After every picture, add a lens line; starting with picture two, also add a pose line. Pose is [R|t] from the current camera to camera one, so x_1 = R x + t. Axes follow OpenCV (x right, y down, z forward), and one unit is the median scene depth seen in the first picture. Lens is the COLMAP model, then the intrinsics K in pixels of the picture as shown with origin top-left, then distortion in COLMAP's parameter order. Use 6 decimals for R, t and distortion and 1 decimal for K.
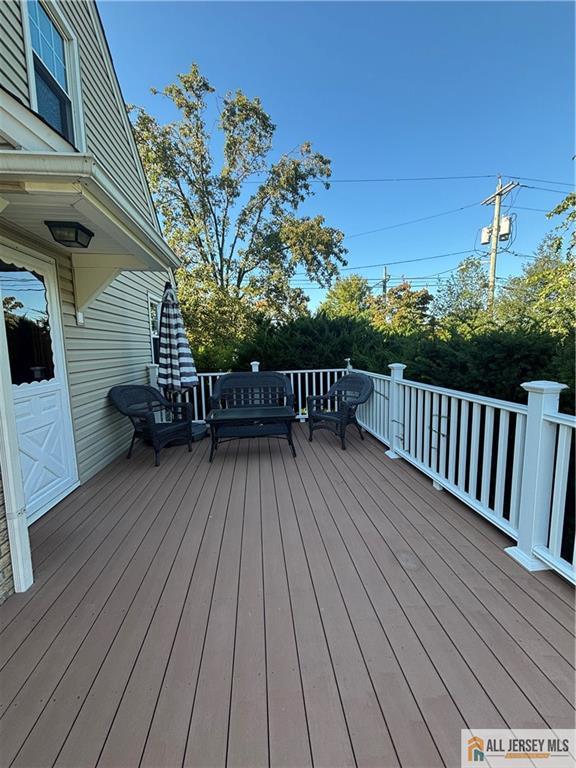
lens RADIAL K [[309.2, 0, 286.8], [0, 309.2, 381.7], [0, 0, 1]] dist [-0.000664, 0.001004]
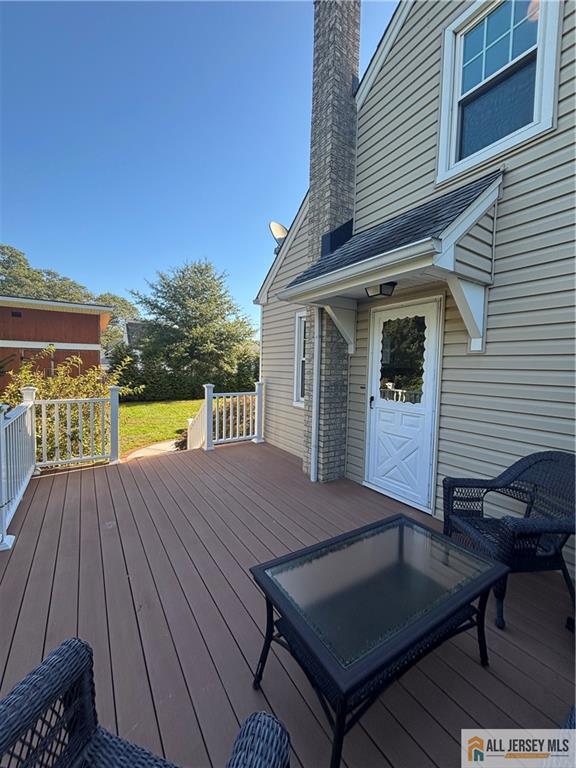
lens RADIAL K [[309.2, 0, 286.8], [0, 309.2, 381.7], [0, 0, 1]] dist [-0.000664, 0.001004]
pose [[-0.888288, 0.019991, -0.458852, 0.213714], [-0.060188, 0.985370, 0.159448, -0.240519], [0.455327, 0.169253, -0.874089, 1.748799]]
